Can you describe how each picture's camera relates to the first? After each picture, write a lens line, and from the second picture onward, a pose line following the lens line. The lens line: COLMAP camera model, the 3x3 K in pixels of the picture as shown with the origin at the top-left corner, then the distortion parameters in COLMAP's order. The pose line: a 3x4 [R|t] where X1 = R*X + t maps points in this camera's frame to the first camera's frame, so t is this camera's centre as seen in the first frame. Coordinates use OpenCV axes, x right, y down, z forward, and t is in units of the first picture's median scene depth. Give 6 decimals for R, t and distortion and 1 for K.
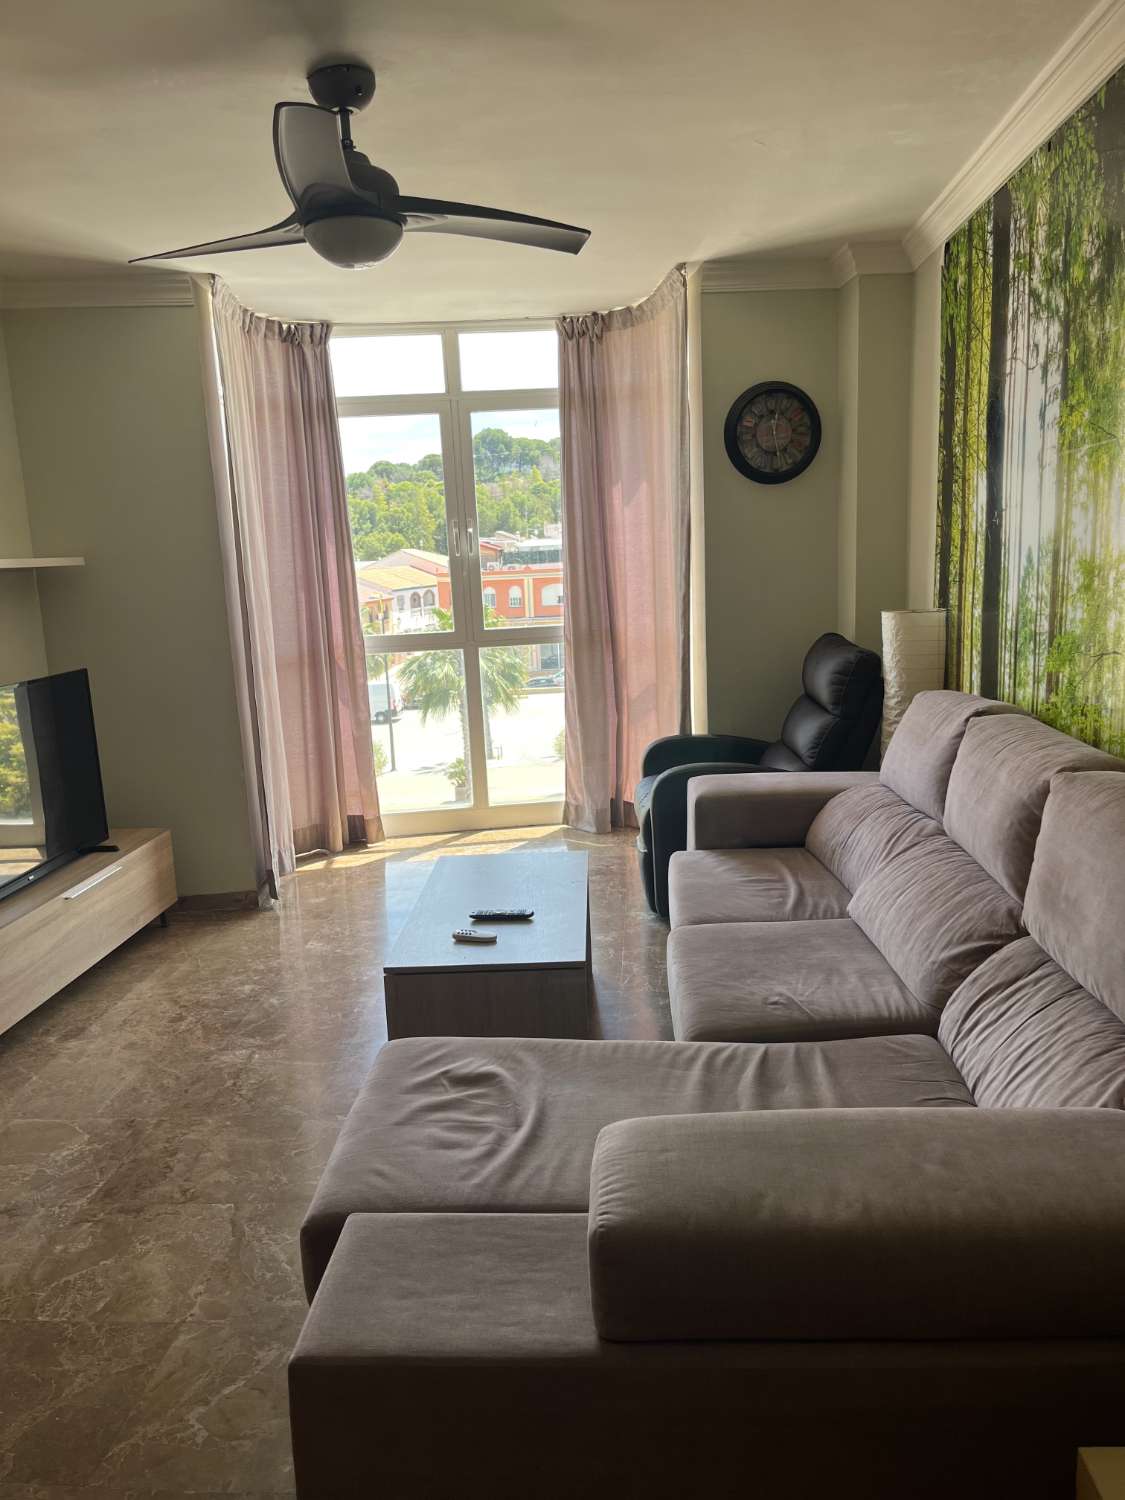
lens RADIAL K [[1127.8, 0, 566.1], [0, 1127.8, 757.2], [0, 0, 1]] dist [0.046579, -0.074033]
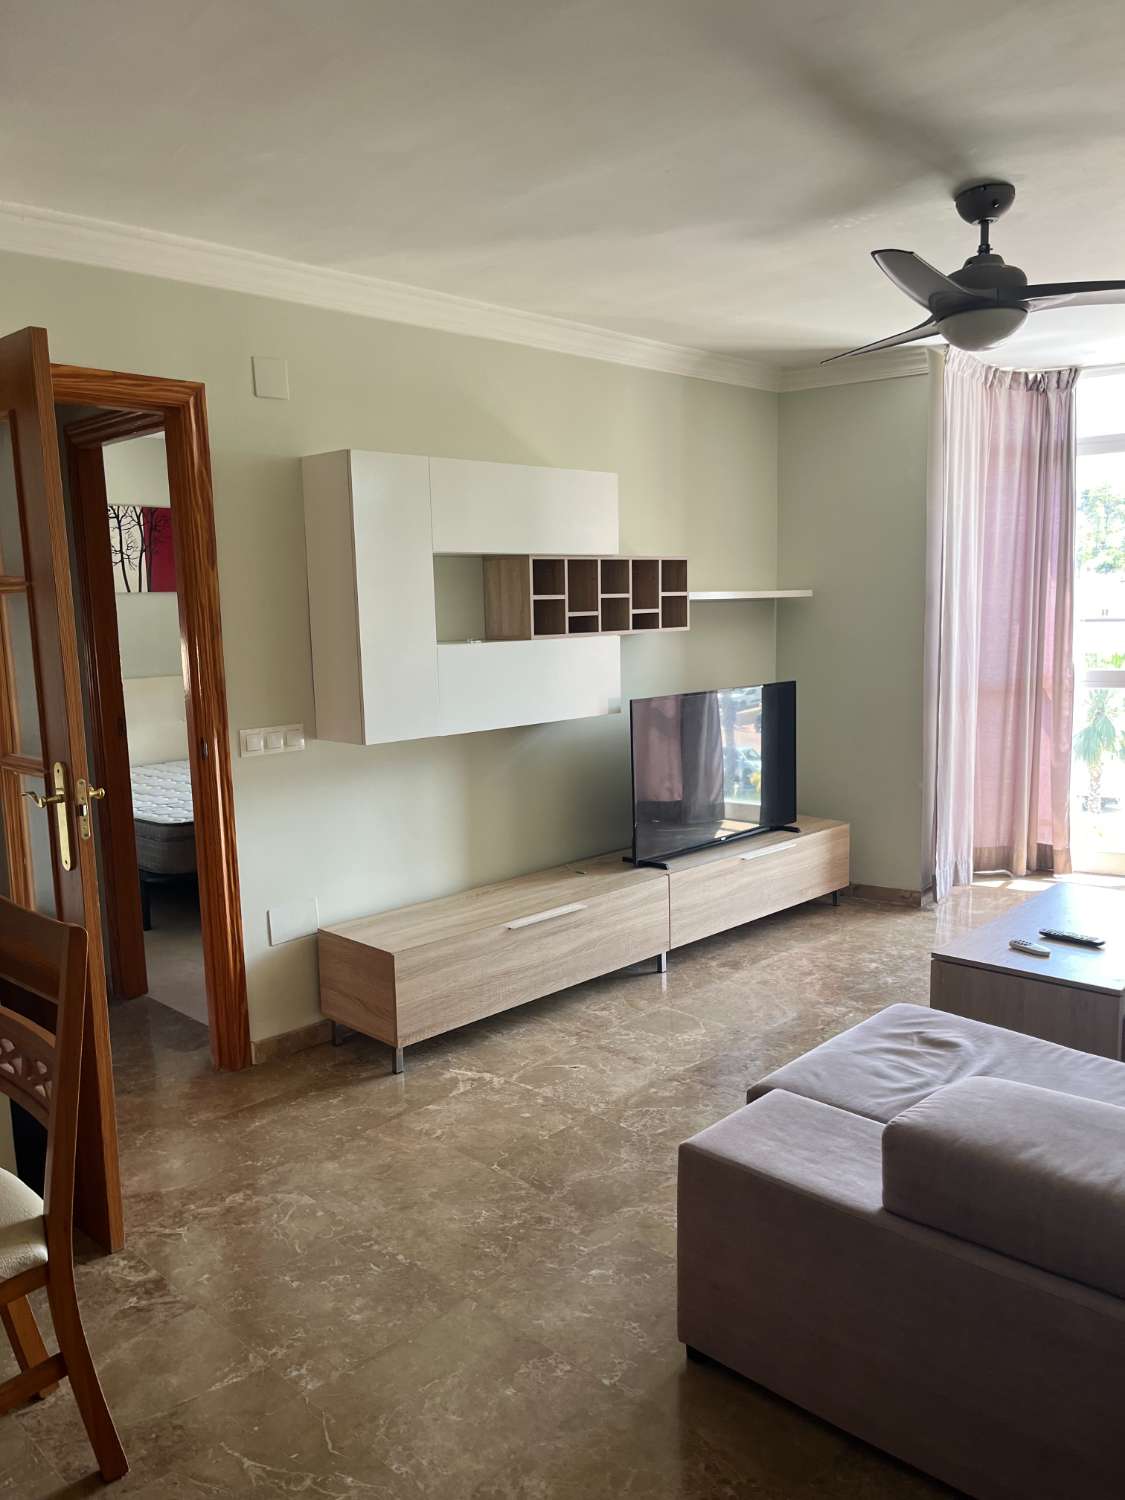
lens RADIAL K [[1138.6, 0, 562.5], [0, 1138.6, 750.0], [0, 0, 1]] dist [0.003000, 0.001878]
pose [[0.754557, 0.107591, -0.647355, 0.190867], [-0.126569, 0.991807, 0.017310, 0.006461], [0.643913, 0.068873, 0.761992, -0.092567]]
